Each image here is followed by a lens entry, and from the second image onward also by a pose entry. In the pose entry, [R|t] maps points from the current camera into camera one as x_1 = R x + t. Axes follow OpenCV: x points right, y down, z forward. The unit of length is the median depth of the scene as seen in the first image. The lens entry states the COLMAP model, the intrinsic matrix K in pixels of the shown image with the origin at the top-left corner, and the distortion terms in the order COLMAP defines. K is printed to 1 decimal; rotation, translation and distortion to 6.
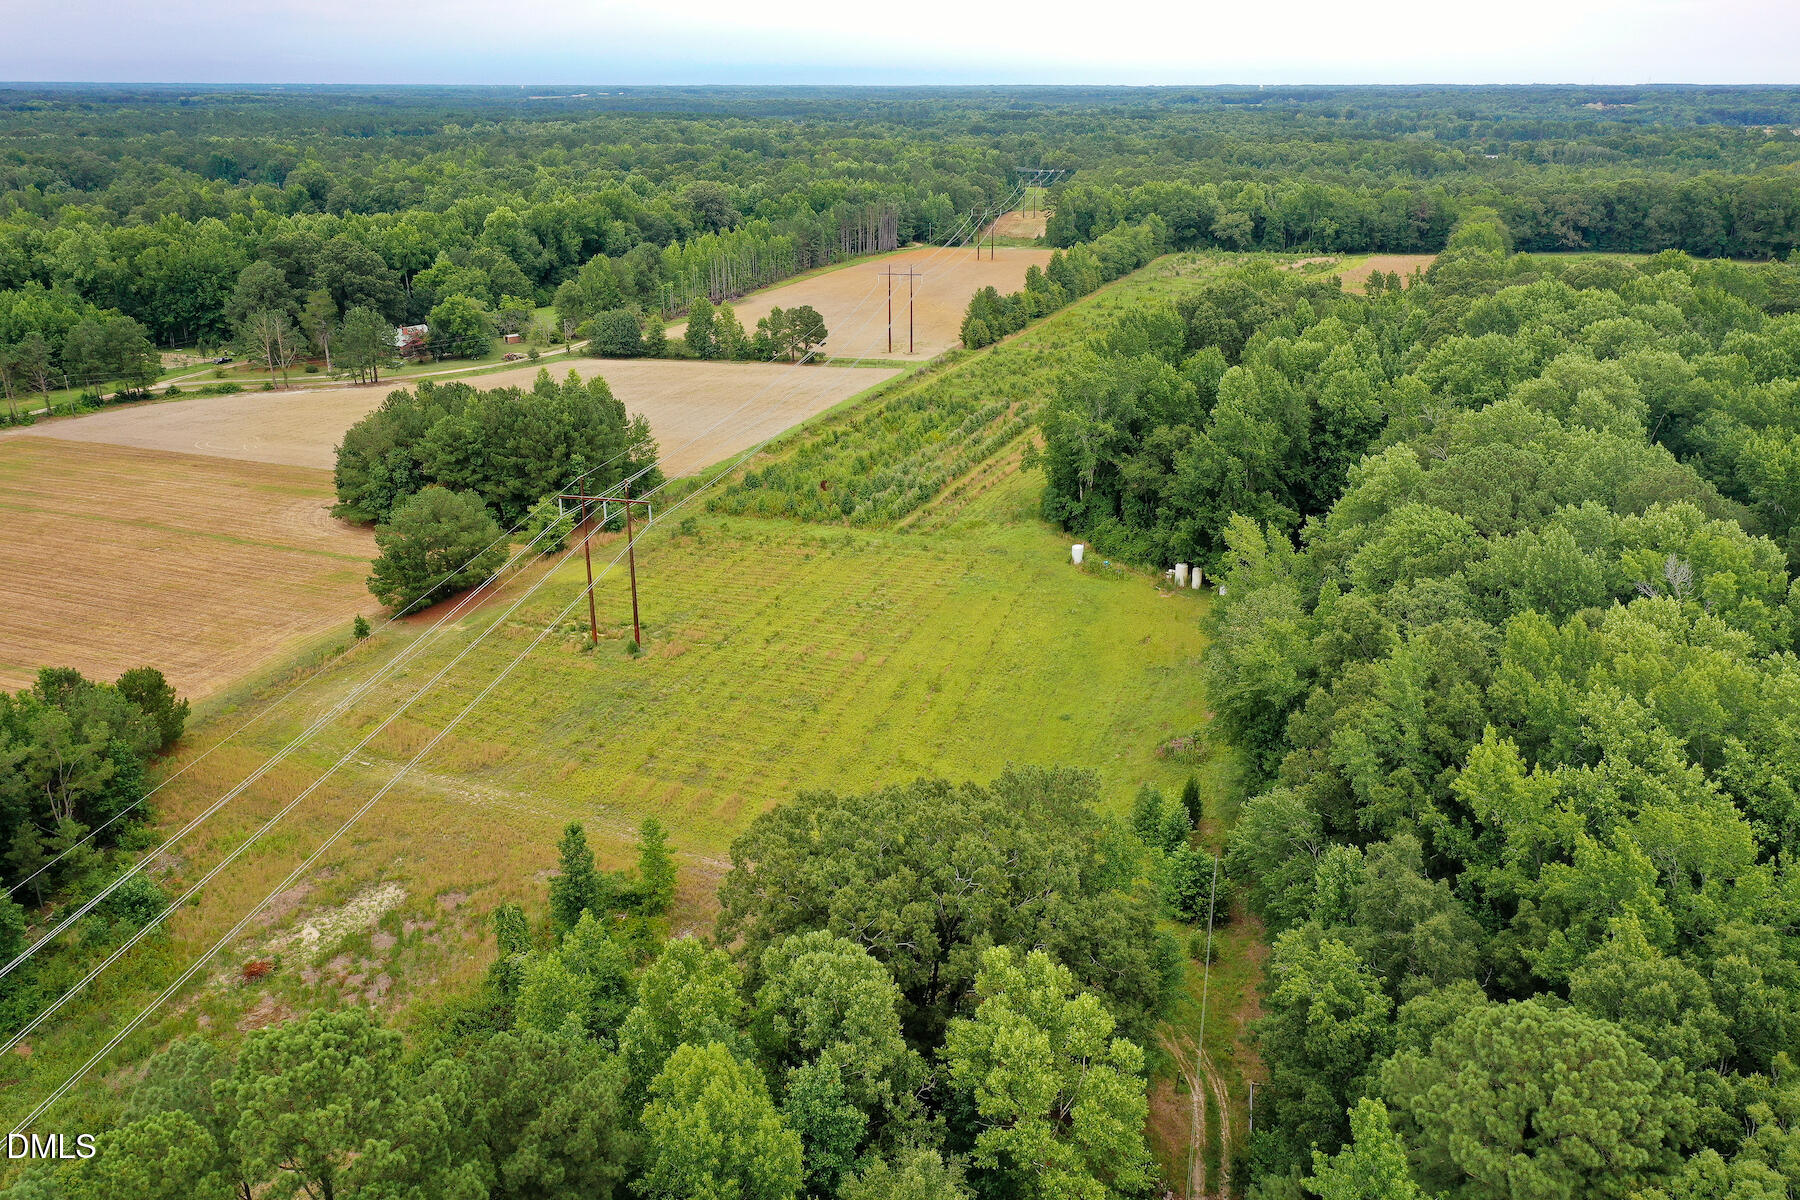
lens RADIAL K [[1426.5, 0, 915.1], [0, 1426.5, 596.8], [0, 0, 1]] dist [0.006334, 0.003051]
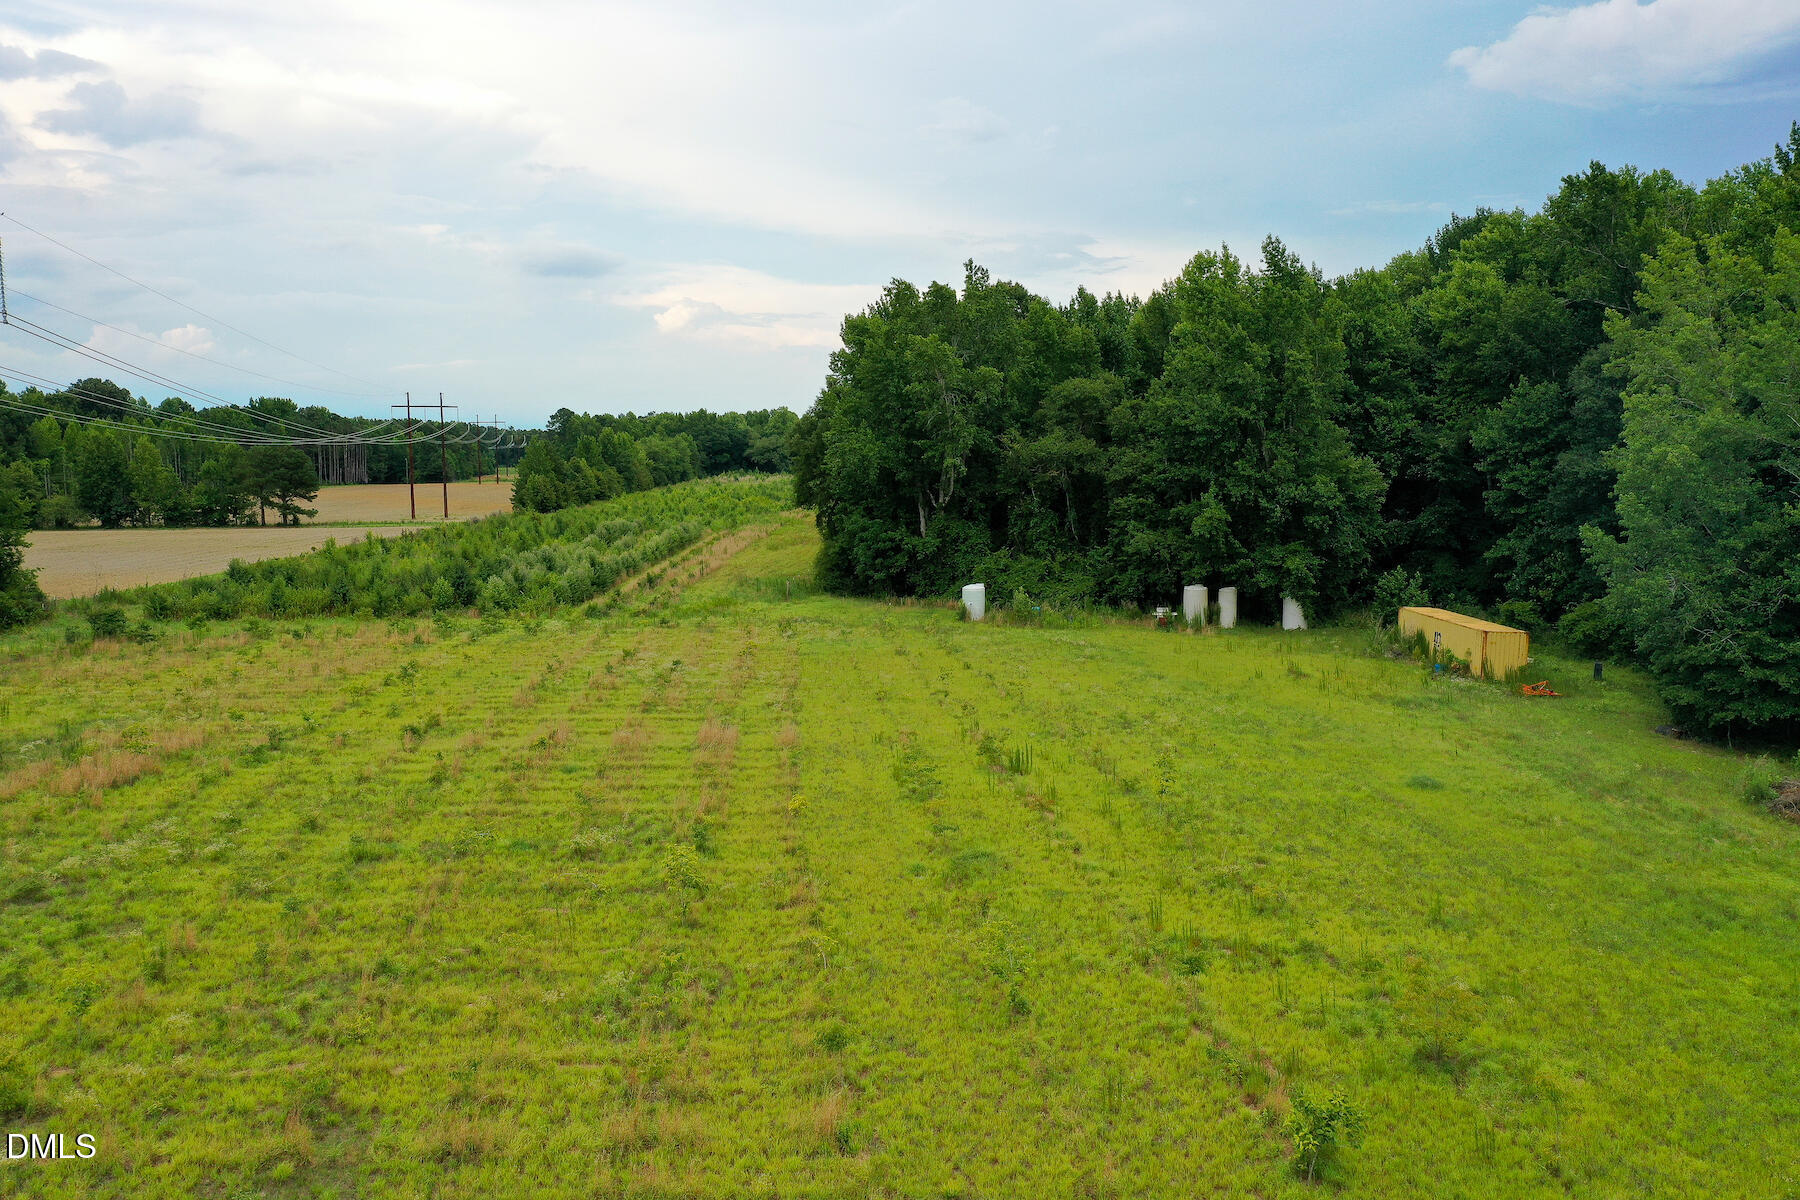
lens RADIAL K [[1426.5, 0, 915.1], [0, 1426.5, 596.8], [0, 0, 1]] dist [0.006334, 0.003051]
pose [[0.925850, -0.047543, 0.374889, -0.050196], [0.131882, 0.970330, -0.202649, 0.035335], [-0.354132, 0.237064, 0.904650, 0.274100]]
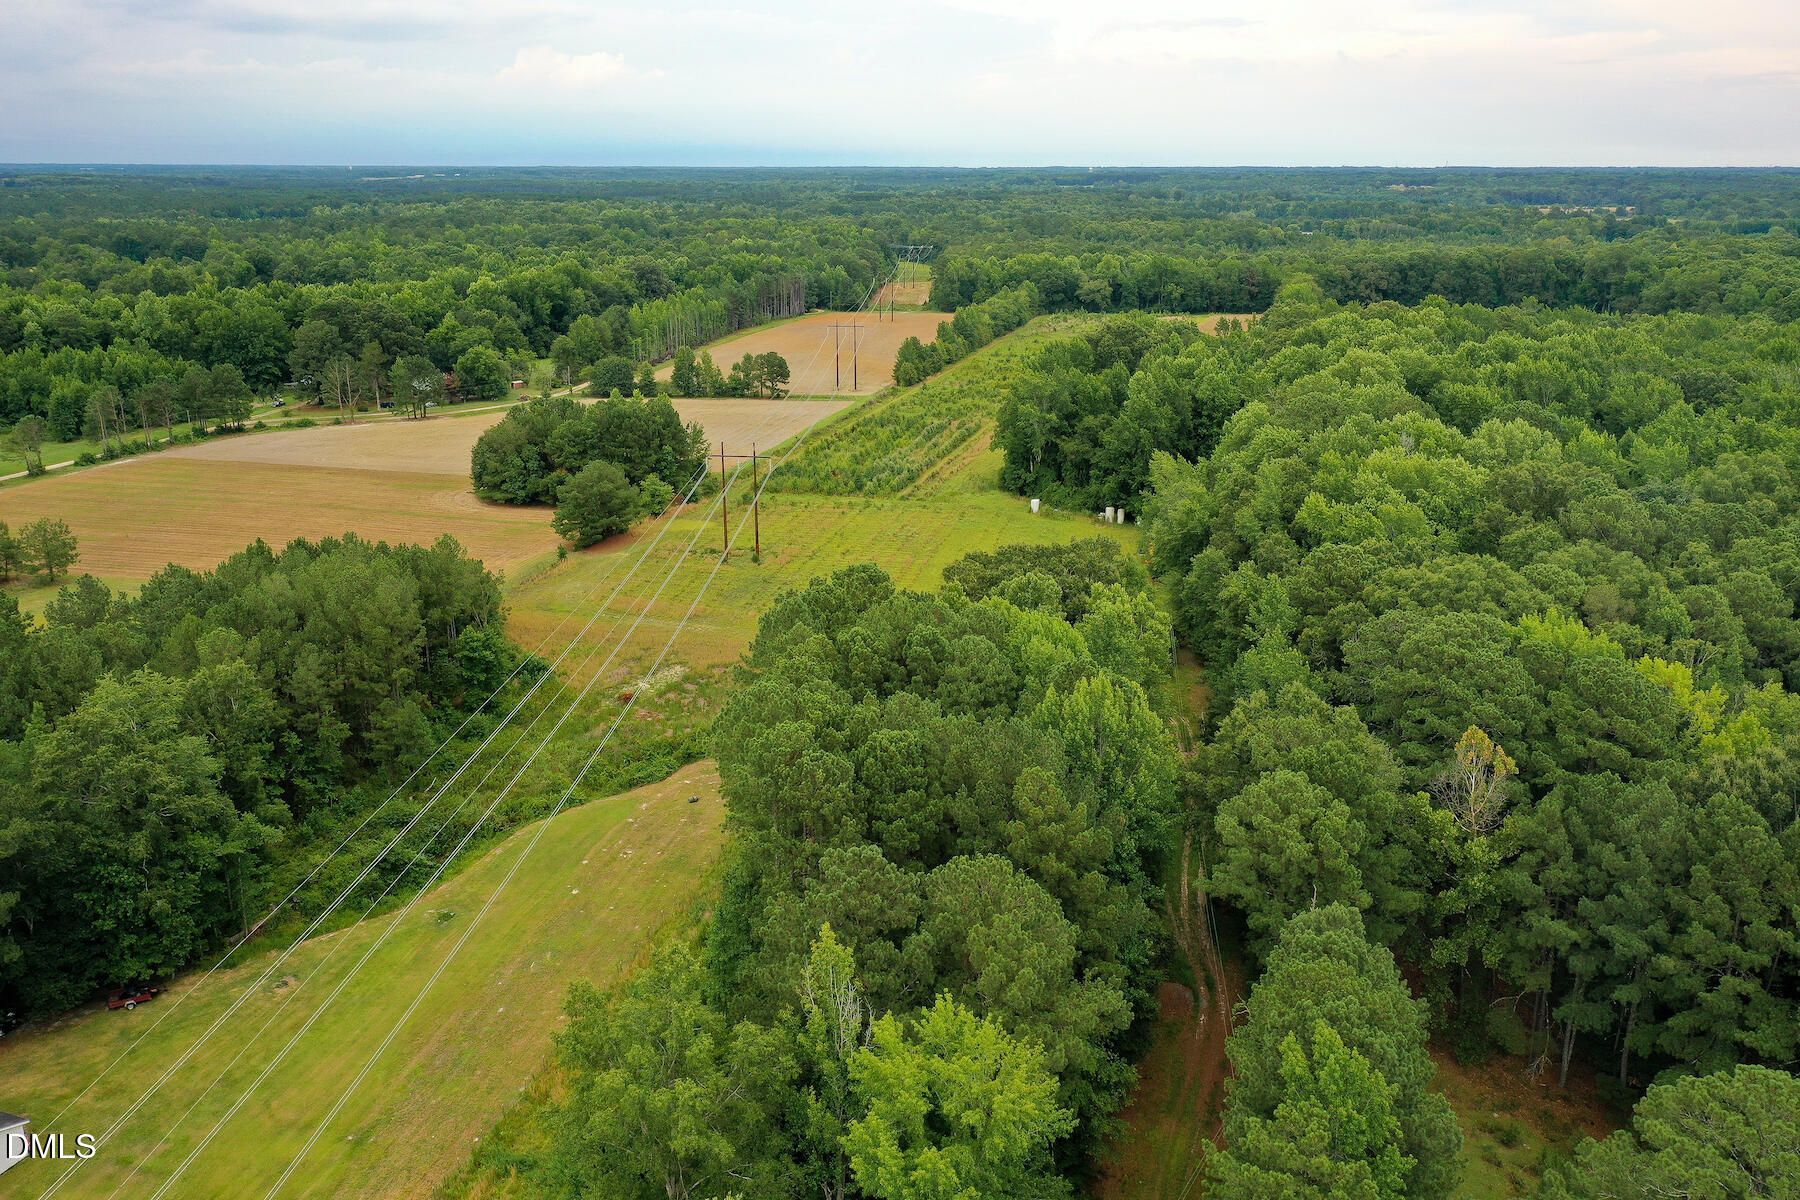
lens RADIAL K [[1426.5, 0, 915.1], [0, 1426.5, 596.8], [0, 0, 1]] dist [0.006334, 0.003051]
pose [[0.994227, -0.030390, 0.102908, -0.077291], [0.035641, 0.998134, -0.049580, 0.063778], [-0.101209, 0.052962, 0.993454, -0.196761]]
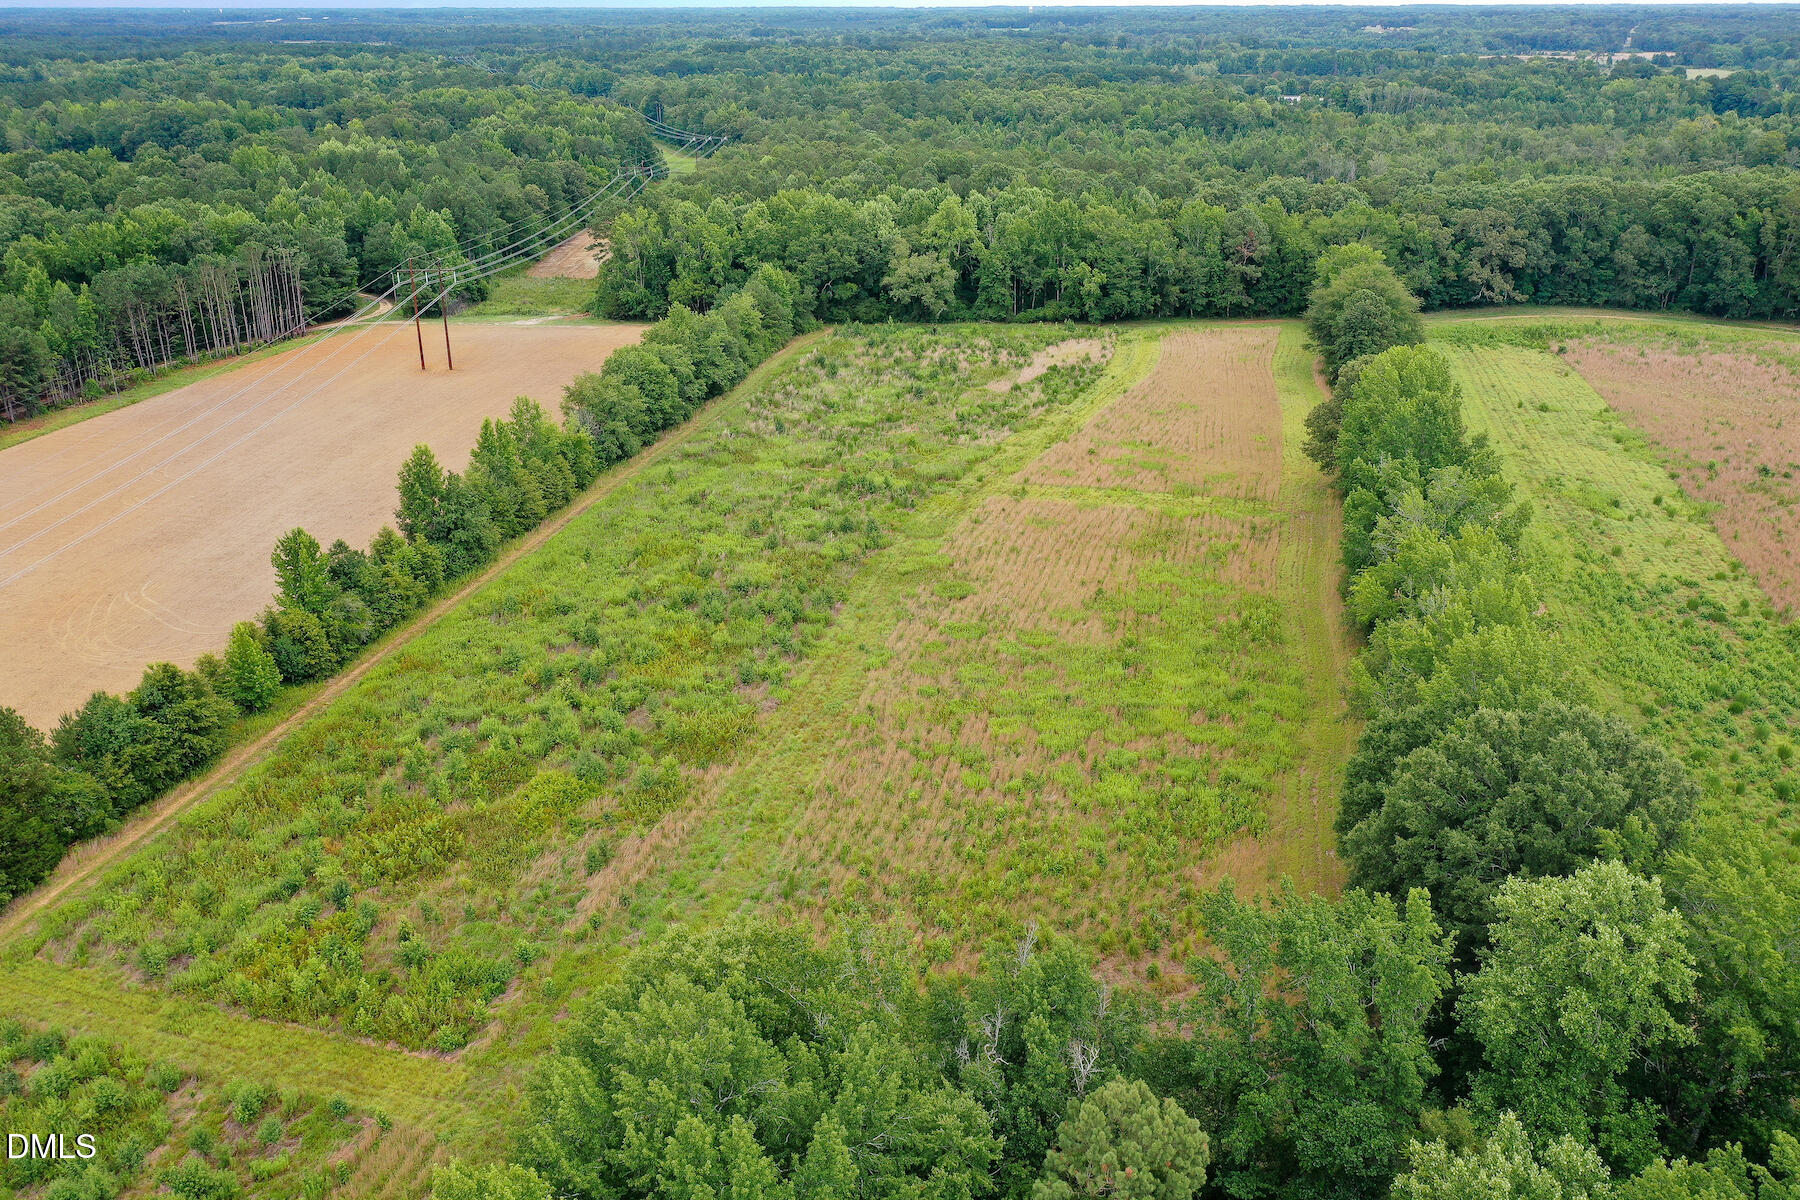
lens RADIAL K [[1503.0, 0, 900.0], [0, 1503.0, 600.0], [0, 0, 1]] dist [0.006115, 0.005632]
pose [[0.989801, -0.055227, 0.131318, 0.199880], [0.051123, 0.998099, 0.034424, -0.237482], [-0.132969, -0.027359, 0.990742, 0.639877]]
